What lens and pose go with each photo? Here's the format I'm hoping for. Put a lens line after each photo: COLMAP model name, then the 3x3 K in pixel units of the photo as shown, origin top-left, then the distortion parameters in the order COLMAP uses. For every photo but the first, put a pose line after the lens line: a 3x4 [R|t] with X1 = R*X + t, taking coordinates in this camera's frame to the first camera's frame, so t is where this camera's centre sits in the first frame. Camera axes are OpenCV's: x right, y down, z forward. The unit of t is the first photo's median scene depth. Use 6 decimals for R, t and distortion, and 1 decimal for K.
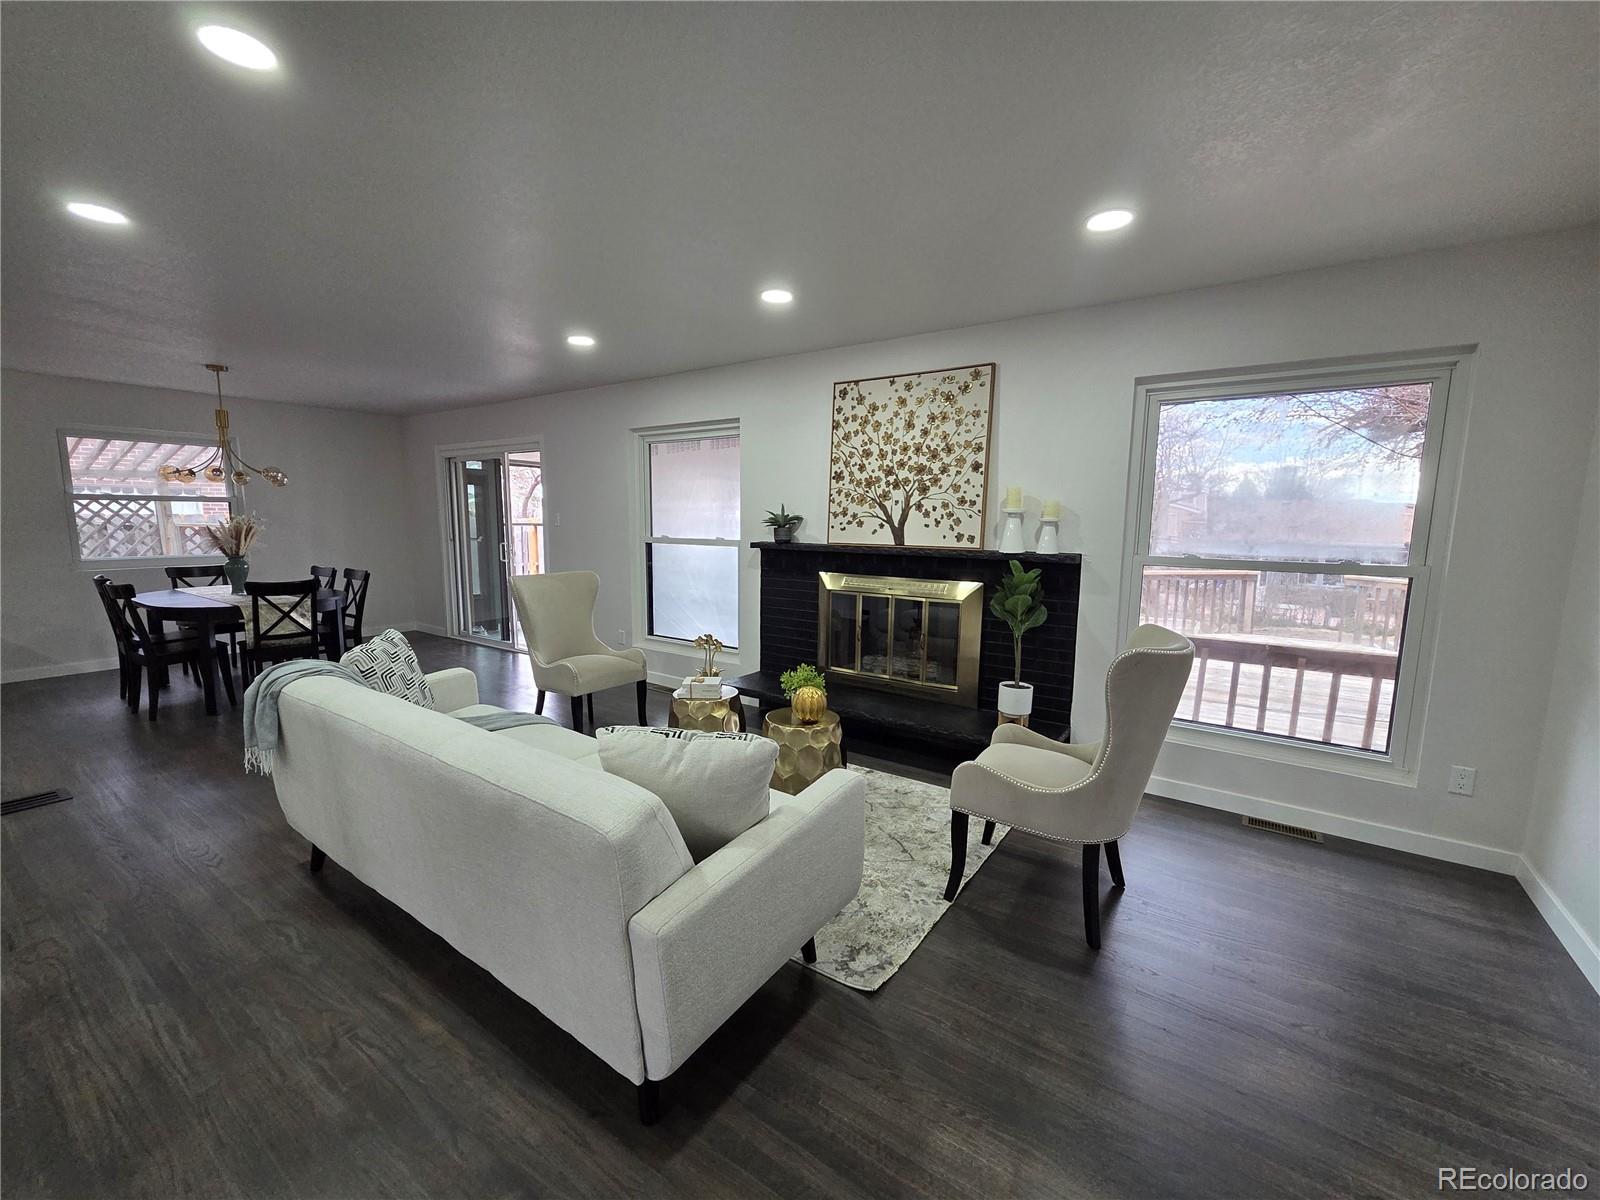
lens RADIAL K [[655.1, 0, 782.7], [0, 655.1, 604.9], [0, 0, 1]] dist [0.003404, -0.000844]
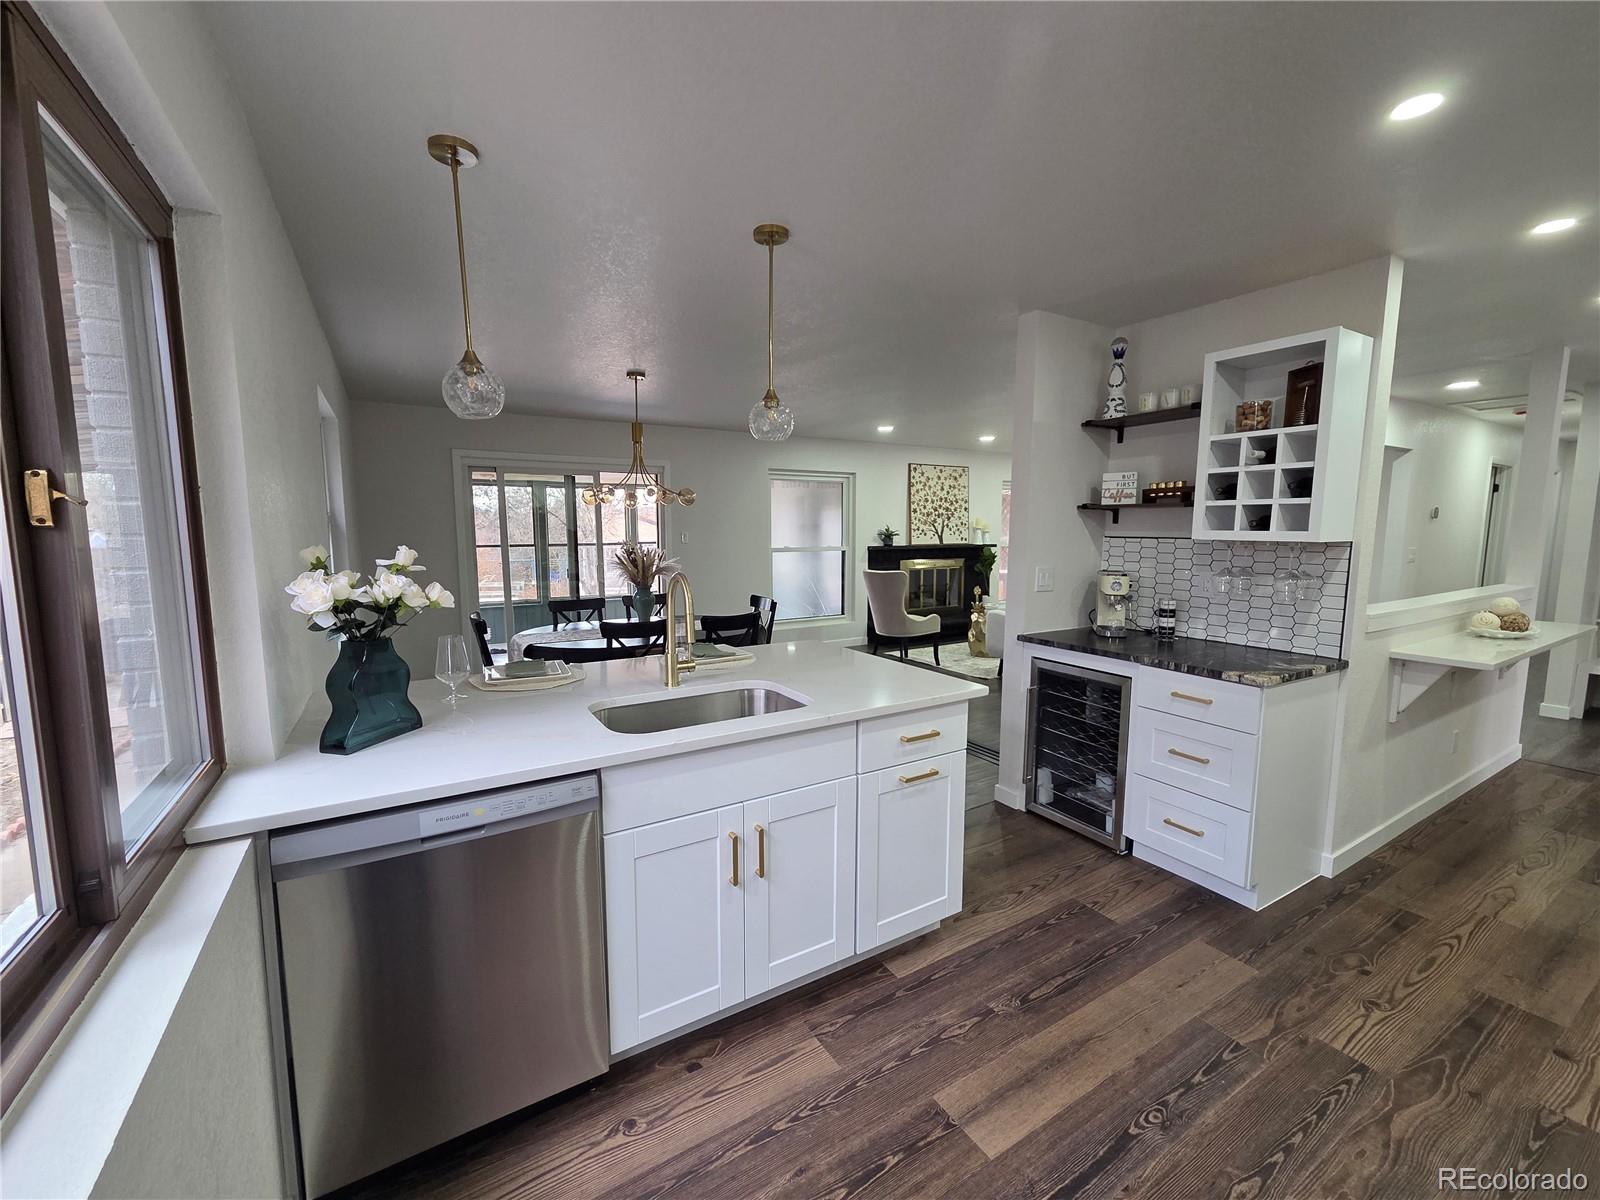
lens RADIAL K [[655.1, 0, 794.6], [0, 655.1, 600.6], [0, 0, 1]] dist [0.003404, -0.000844]
pose [[0.392886, -0.114237, 0.912464, -1.889865], [0.130657, 0.989122, 0.067577, -0.109709], [-0.910258, 0.092670, 0.403538, 0.561800]]
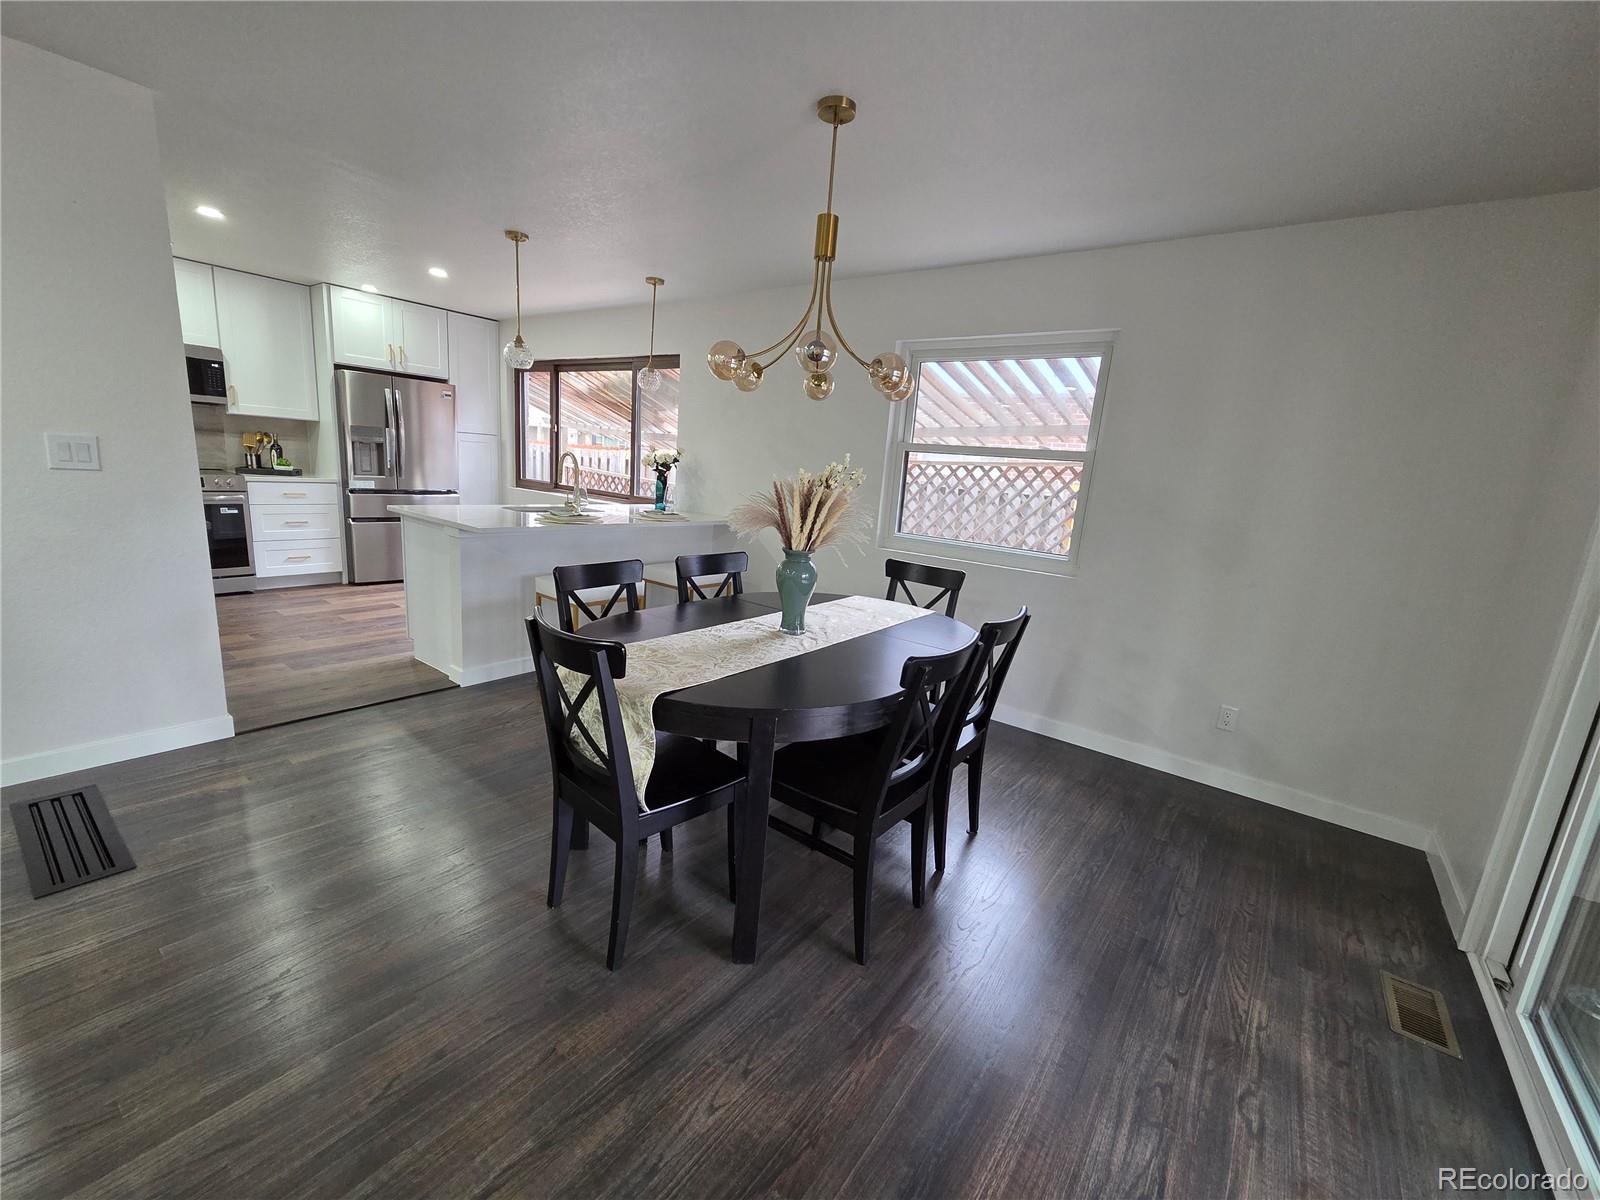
lens RADIAL K [[655.1, 0, 790.3], [0, 655.1, 602.8], [0, 0, 1]] dist [0.003404, -0.000844]
pose [[-0.036461, 0.198738, -0.979374, -0.457894], [-0.210916, 0.956419, 0.201932, -0.158898], [0.976824, 0.213929, 0.007045, 1.211759]]
